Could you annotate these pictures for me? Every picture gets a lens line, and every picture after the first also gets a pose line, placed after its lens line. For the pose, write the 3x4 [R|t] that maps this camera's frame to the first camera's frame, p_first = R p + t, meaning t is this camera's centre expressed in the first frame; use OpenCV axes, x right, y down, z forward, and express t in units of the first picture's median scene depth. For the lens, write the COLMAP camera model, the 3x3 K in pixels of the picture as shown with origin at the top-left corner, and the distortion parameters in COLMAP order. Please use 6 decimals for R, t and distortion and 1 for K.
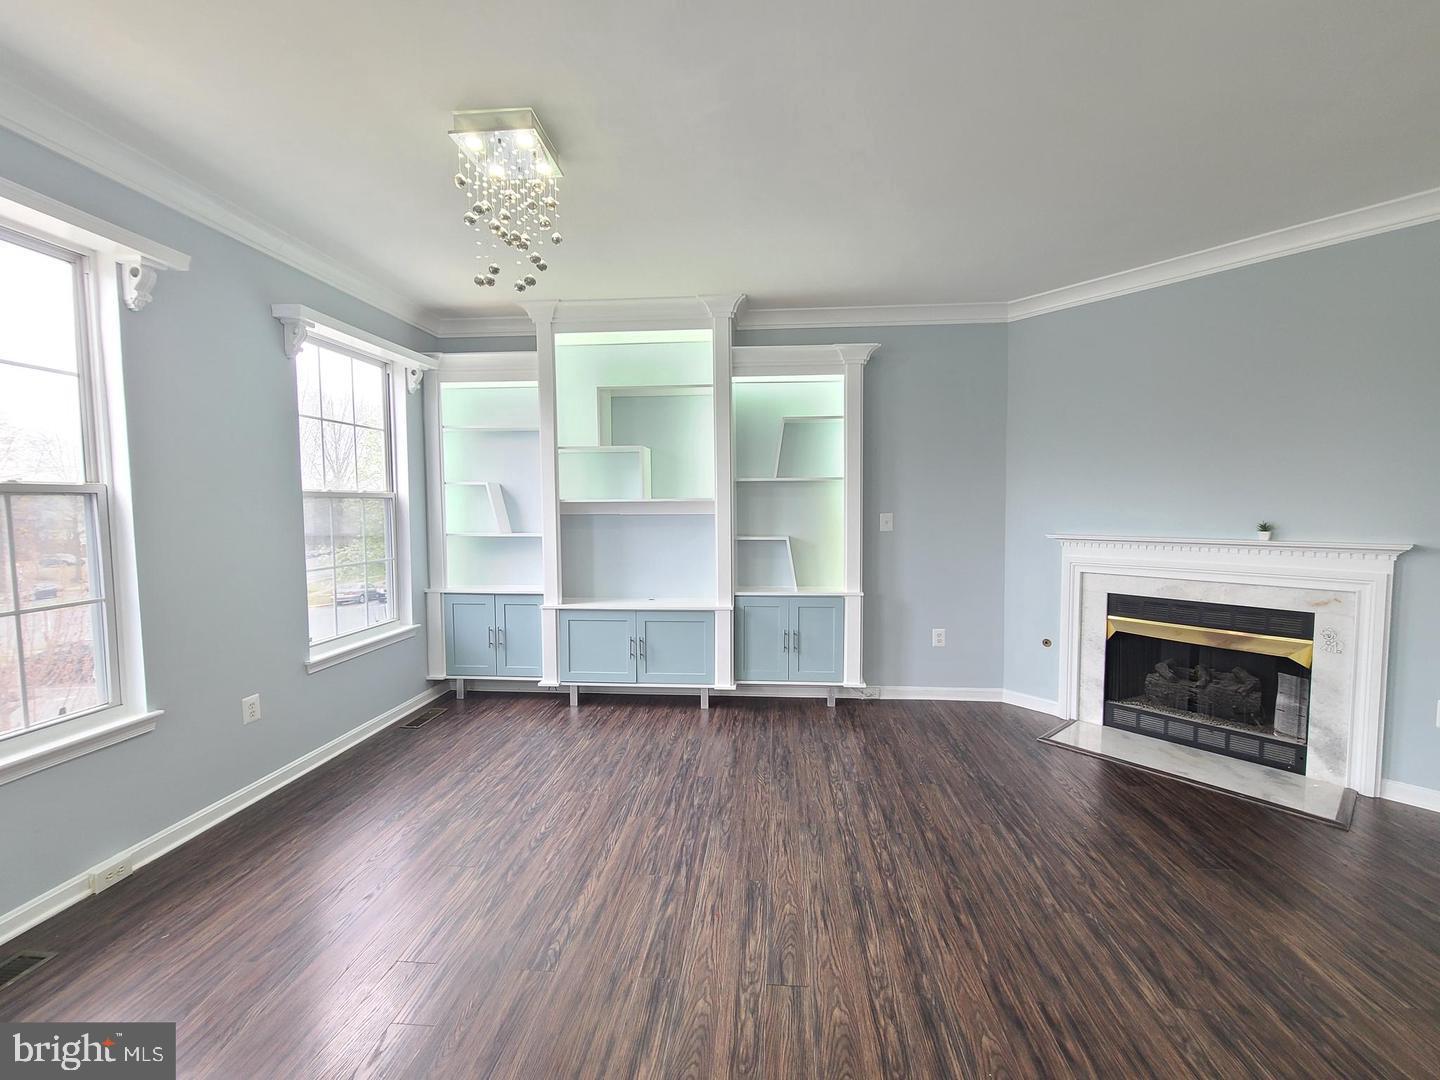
lens RADIAL K [[585.5, 0, 732.7], [0, 585.5, 539.8], [0, 0, 1]] dist [-0.000244, -0.001675]
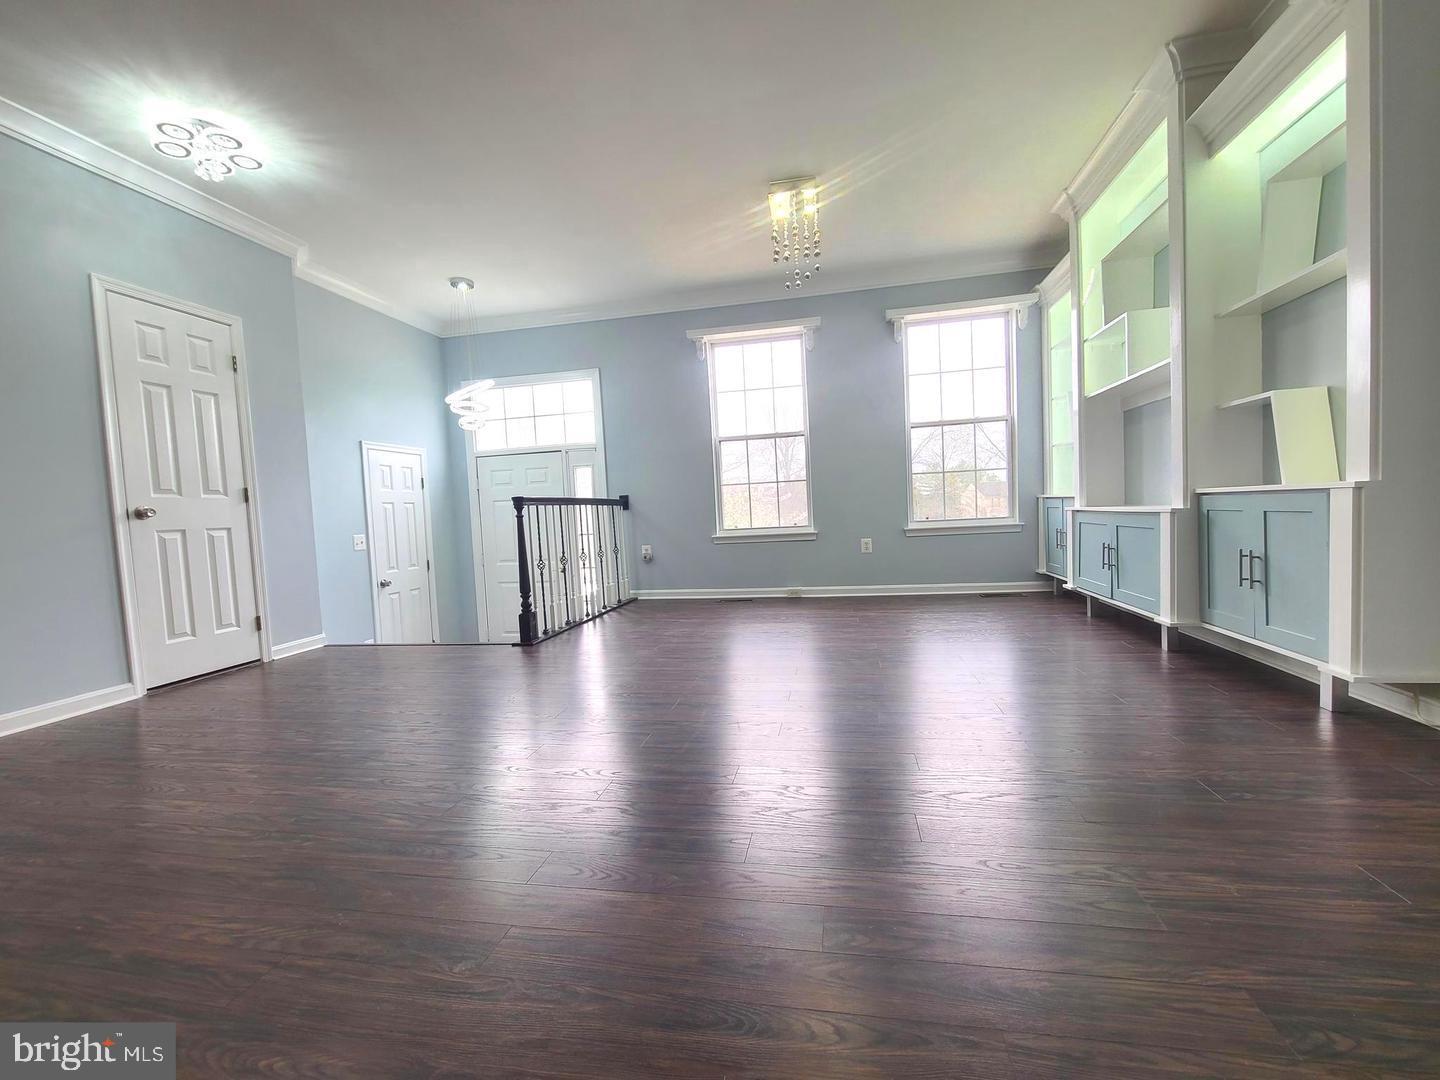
lens RADIAL K [[585.5, 0, 732.7], [0, 585.5, 539.8], [0, 0, 1]] dist [-0.000244, -0.001675]
pose [[-0.111646, 0.059774, -0.991949, 0.935427], [-0.009716, 0.998076, 0.061237, 0.144193], [0.993701, 0.016474, -0.110850, 0.698116]]
